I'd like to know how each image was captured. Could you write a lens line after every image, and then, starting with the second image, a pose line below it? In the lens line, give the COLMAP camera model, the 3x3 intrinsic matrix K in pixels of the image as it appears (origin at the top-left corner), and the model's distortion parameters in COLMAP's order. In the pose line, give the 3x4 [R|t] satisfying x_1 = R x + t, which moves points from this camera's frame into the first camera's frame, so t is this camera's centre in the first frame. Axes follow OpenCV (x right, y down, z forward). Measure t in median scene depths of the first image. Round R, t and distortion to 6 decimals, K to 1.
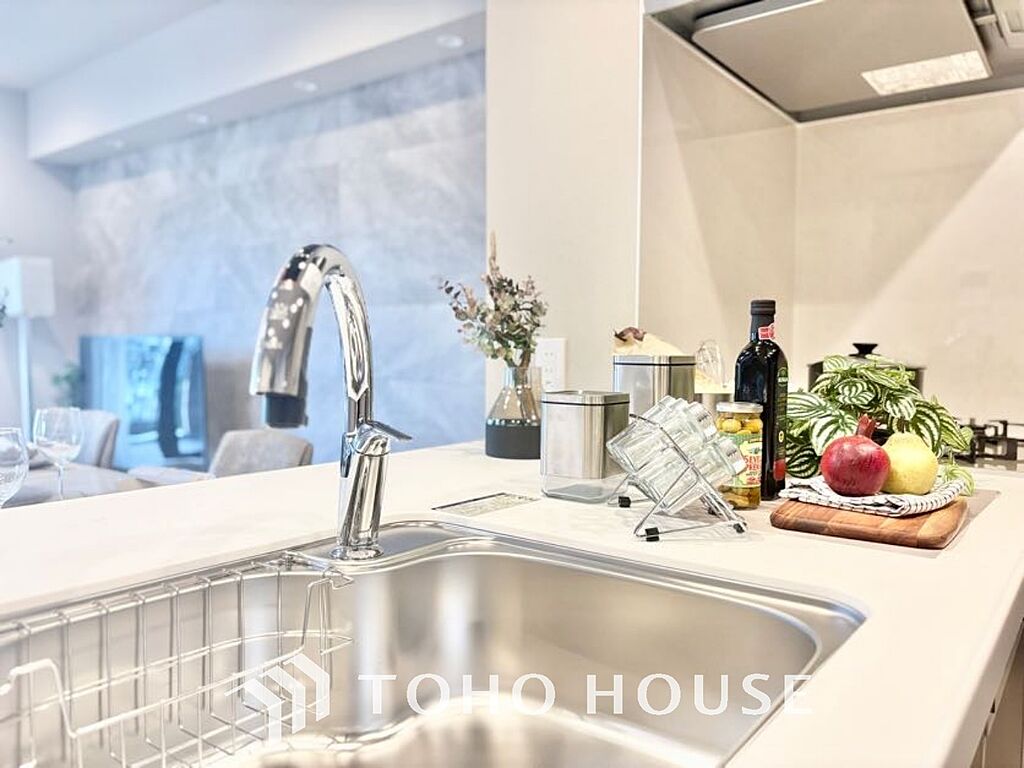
lens RADIAL K [[783.9, 0, 506.8], [0, 783.9, 379.8], [0, 0, 1]] dist [0.012509, -0.006502]
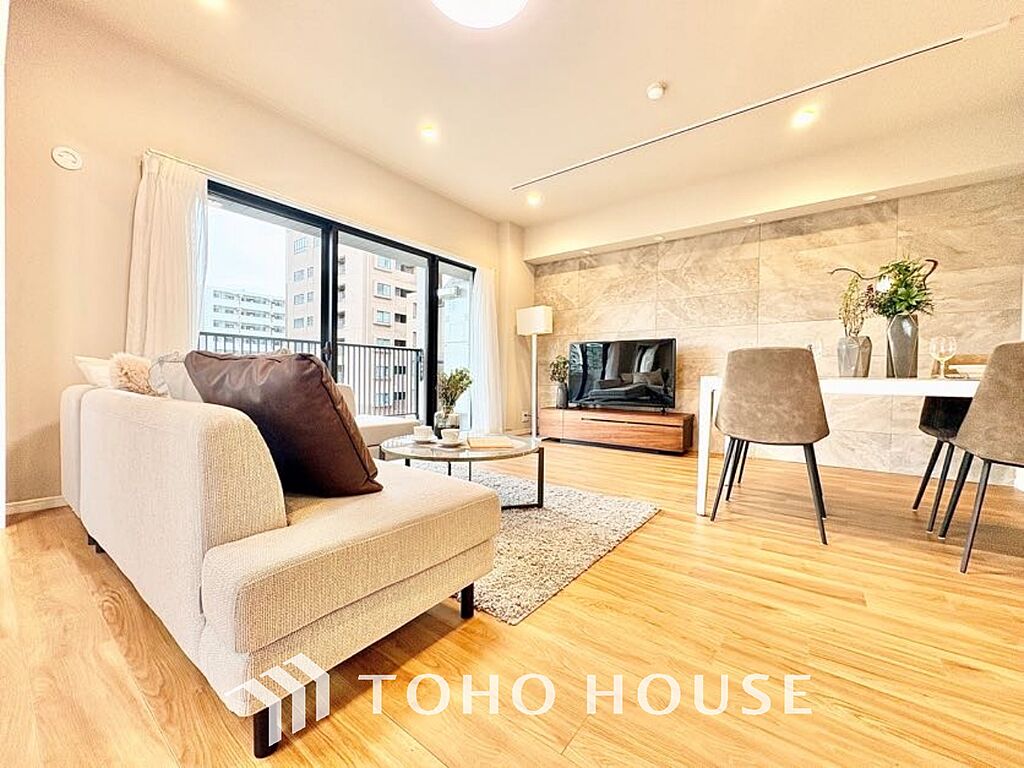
lens RADIAL K [[408.4, 0, 512.5], [0, 408.4, 384.7], [0, 0, 1]] dist [-0.000003, 0.000519]
pose [[0.999937, 0.005243, 0.009886, -2.056642], [-0.005000, 0.999689, -0.024437, 0.232946], [-0.010011, 0.024386, 0.999652, -0.226067]]
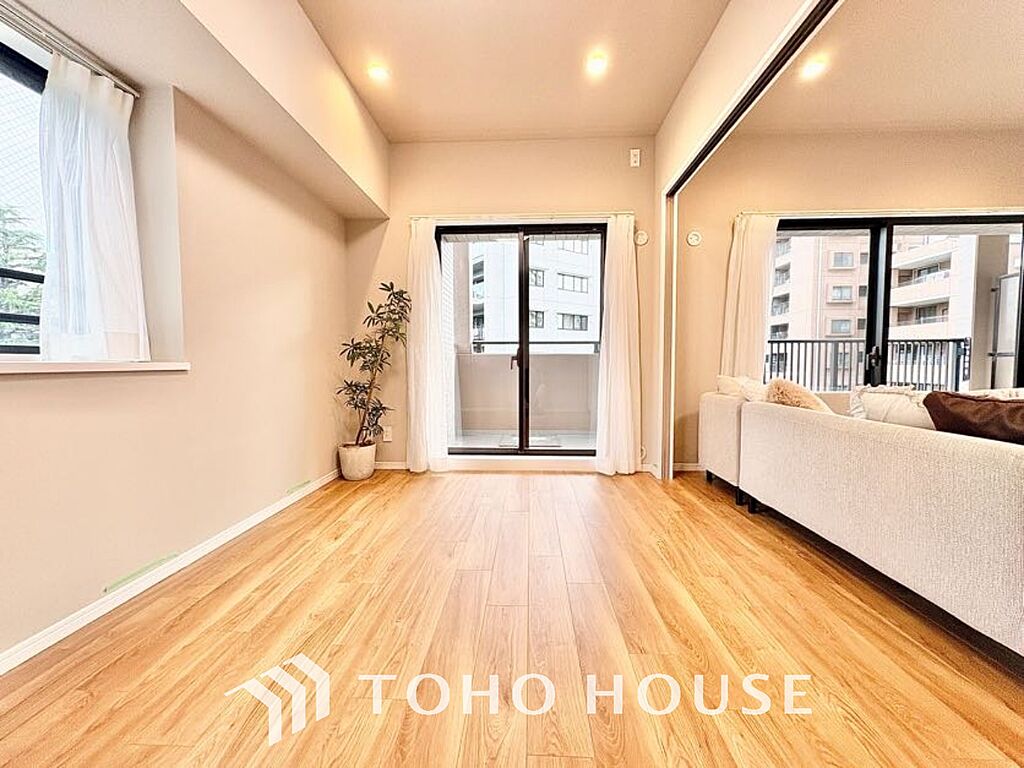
lens RADIAL K [[408.4, 0, 512.5], [0, 408.4, 384.7], [0, 0, 1]] dist [-0.000003, 0.000519]
pose [[0.577958, 0.029957, -0.815516, -2.399384], [-0.024967, 0.999507, 0.019021, 0.154072], [0.815684, 0.009368, 0.578422, -0.781990]]
